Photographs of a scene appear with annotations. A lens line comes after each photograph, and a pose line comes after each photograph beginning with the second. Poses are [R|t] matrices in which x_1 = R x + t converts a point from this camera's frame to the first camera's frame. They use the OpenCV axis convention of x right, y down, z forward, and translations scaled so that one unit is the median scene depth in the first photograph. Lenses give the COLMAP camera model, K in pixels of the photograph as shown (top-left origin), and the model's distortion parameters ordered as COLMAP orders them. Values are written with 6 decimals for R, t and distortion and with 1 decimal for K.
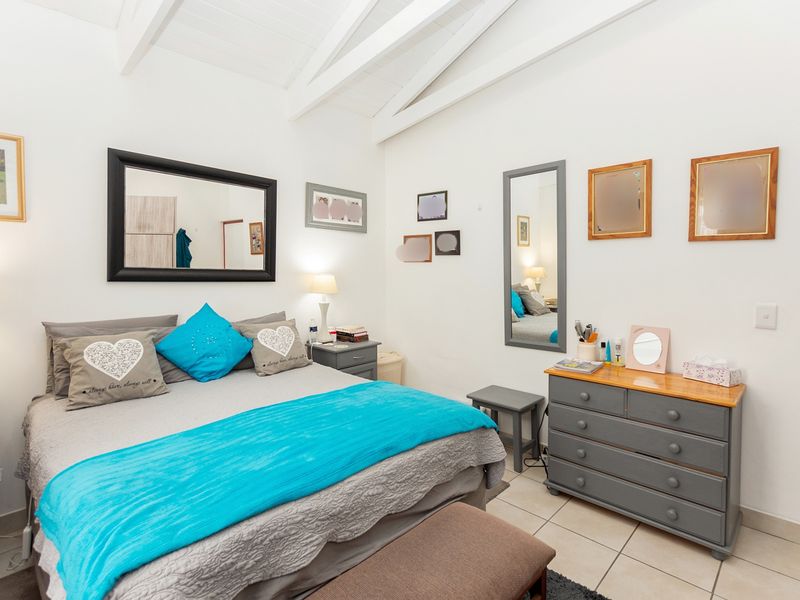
lens RADIAL K [[401.1, 0, 399.7], [0, 401.1, 293.3], [0, 0, 1]] dist [0.005874, -0.000196]
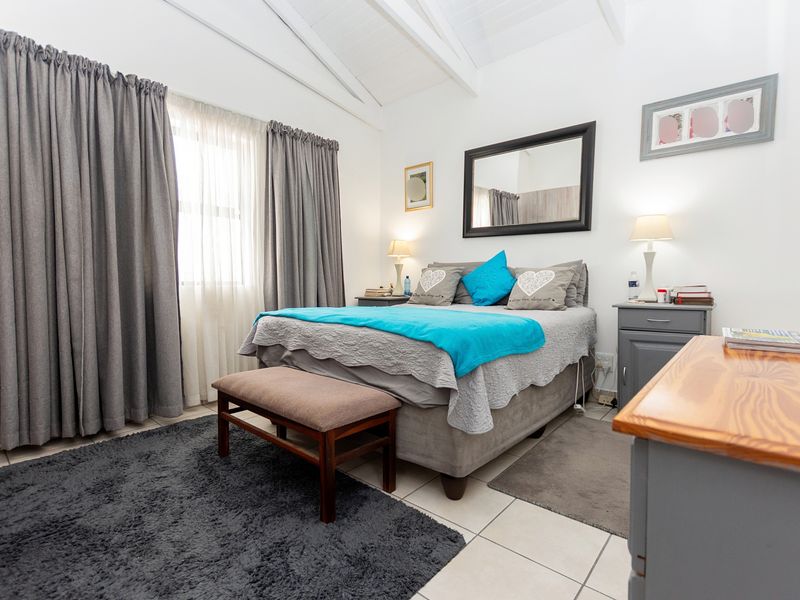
lens RADIAL K [[401.1, 0, 399.8], [0, 401.1, 302.0], [0, 0, 1]] dist [0.005874, -0.000196]
pose [[0.066388, 0.051495, -0.996464, 0.793810], [-0.046804, 0.997729, 0.048442, 0.148479], [0.996696, 0.043423, 0.068647, 0.633224]]
